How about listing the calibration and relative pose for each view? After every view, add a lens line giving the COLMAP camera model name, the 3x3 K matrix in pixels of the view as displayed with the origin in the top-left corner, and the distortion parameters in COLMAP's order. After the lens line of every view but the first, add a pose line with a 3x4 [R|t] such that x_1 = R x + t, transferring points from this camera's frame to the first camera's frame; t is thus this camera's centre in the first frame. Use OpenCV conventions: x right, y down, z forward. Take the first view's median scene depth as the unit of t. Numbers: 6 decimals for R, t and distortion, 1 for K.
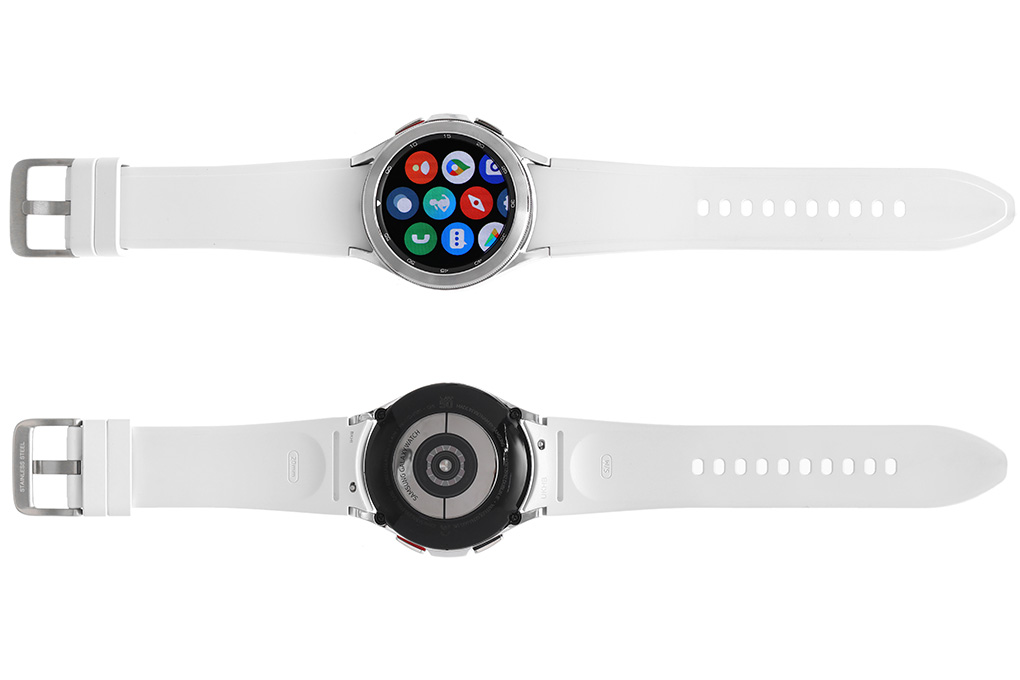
lens RADIAL K [[3416.8, 0, 510.0], [0, 3416.8, 340.0], [0, 0, 1]] dist [-0.040546, 0.000000]
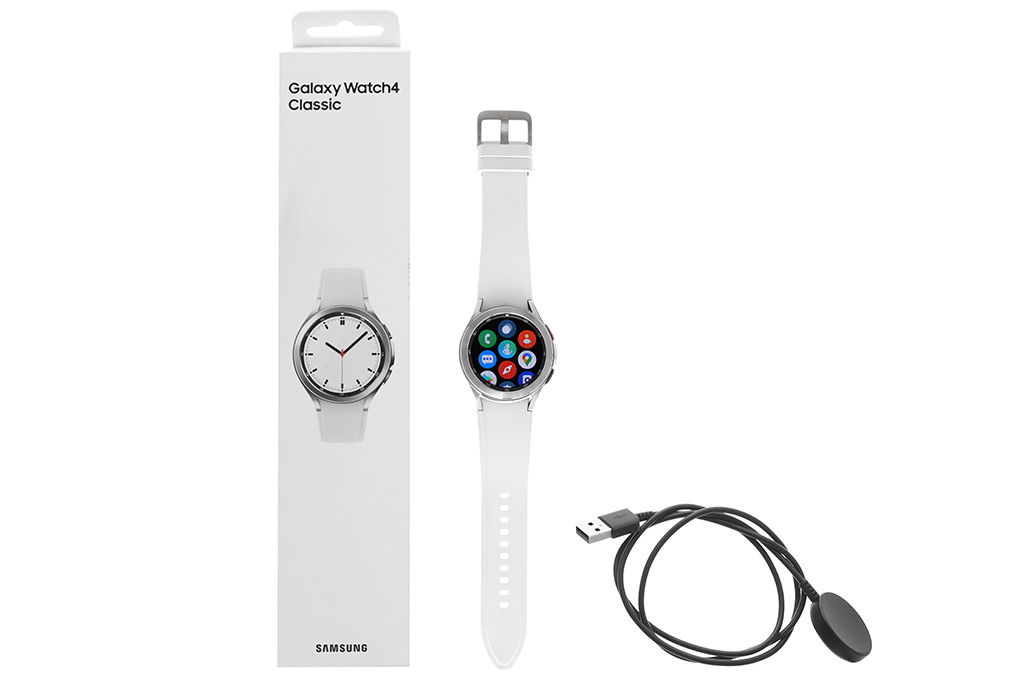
lens RADIAL K [[3416.8, 0, 509.9], [0, 3416.8, 339.7], [0, 0, 1]] dist [-0.040546, 0.000000]
pose [[0.000486, 0.999921, -0.012521, -0.003124], [-0.999718, 0.000189, -0.023739, 0.001217], [-0.023735, 0.012529, 0.999640, -0.797914]]
